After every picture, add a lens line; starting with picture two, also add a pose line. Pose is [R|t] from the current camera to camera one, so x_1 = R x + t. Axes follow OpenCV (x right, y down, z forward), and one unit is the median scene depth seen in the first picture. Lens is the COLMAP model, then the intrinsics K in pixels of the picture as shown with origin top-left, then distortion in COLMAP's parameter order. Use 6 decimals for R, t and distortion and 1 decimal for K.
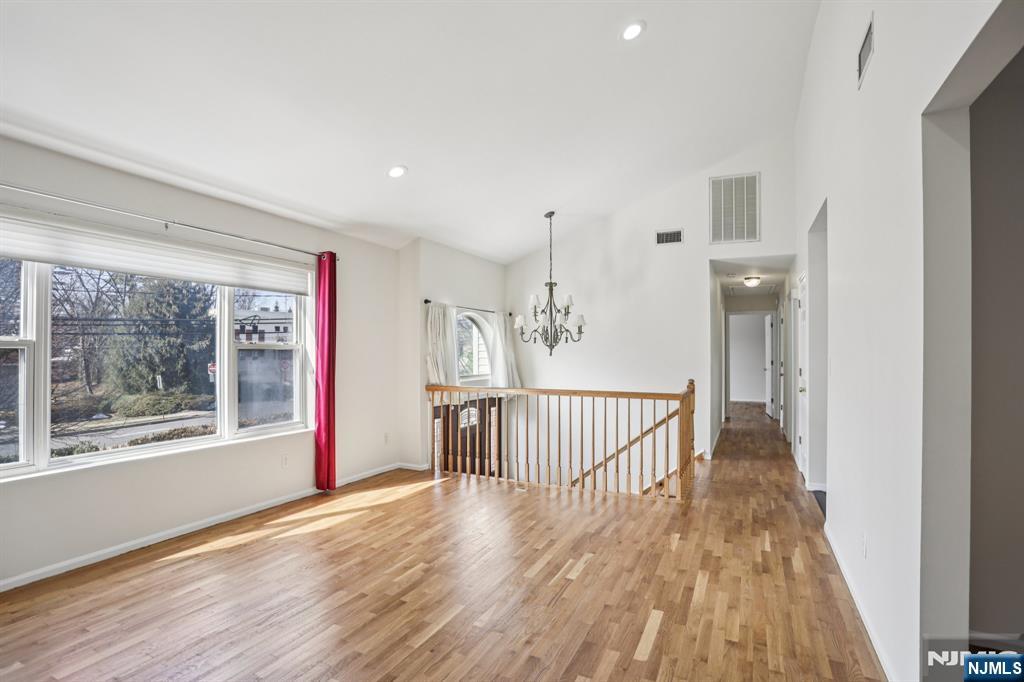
lens RADIAL K [[490.5, 0, 492.4], [0, 490.5, 351.8], [0, 0, 1]] dist [-0.048356, 0.011013]
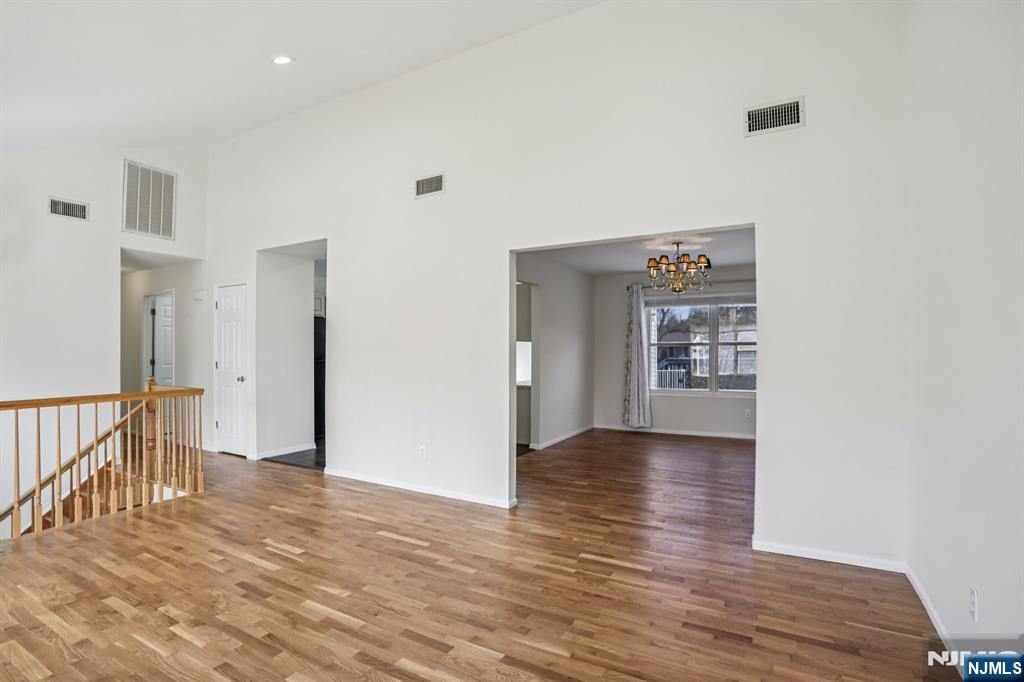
lens RADIAL K [[490.5, 0, 506.5], [0, 490.5, 349.1], [0, 0, 1]] dist [-0.048356, 0.011013]
pose [[0.072514, -0.001921, 0.997366, -0.740933], [0.003345, 0.999993, 0.001683, 0.007389], [-0.997362, 0.003215, 0.072520, 0.382936]]
